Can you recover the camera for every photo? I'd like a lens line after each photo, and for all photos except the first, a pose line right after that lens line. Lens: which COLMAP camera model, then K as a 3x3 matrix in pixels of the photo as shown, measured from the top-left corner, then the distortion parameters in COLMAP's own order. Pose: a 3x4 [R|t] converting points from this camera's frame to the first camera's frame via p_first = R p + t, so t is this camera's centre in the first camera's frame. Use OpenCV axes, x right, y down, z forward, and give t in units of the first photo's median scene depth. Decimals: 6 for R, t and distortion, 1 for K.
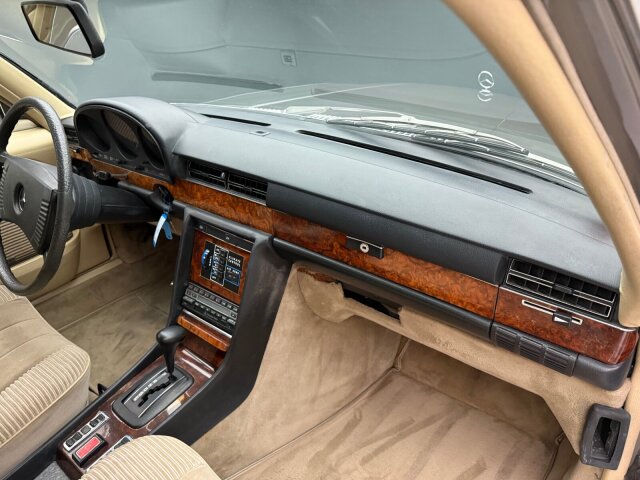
lens RADIAL K [[439.9, 0, 318.7], [0, 439.9, 232.0], [0, 0, 1]] dist [0.077839, -0.171076]
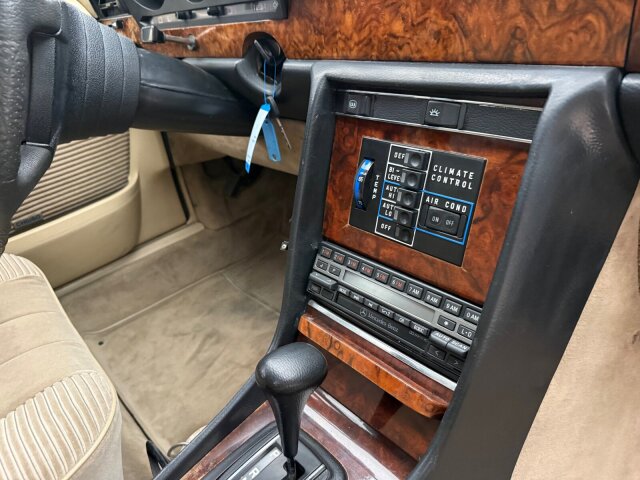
lens RADIAL K [[458.0, 0, 315.1], [0, 458.0, 239.6], [0, 0, 1]] dist [0.061101, -0.080274]
pose [[0.978037, -0.002046, -0.208421, -0.209591], [0.011320, 0.998997, 0.043314, 0.094411], [0.208124, -0.044722, 0.977080, 0.564046]]
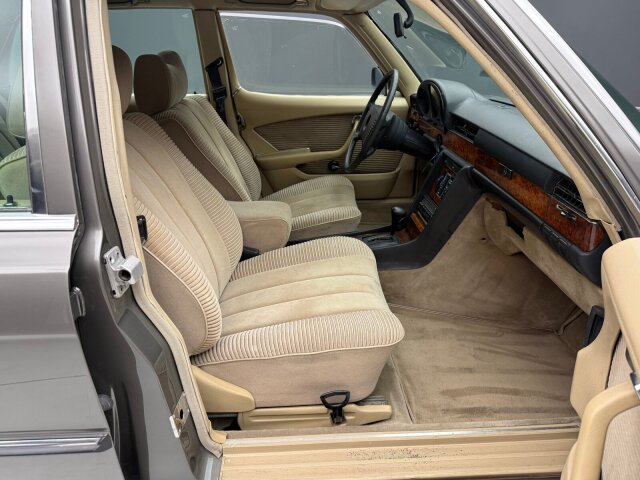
lens RADIAL K [[458.0, 0, 315.1], [0, 458.0, 239.6], [0, 0, 1]] dist [0.061101, -0.080274]
pose [[0.647909, 0.339626, -0.681812, 0.627539], [-0.376201, 0.920987, 0.101270, 0.250356], [0.662334, 0.190885, 0.724484, -0.418798]]
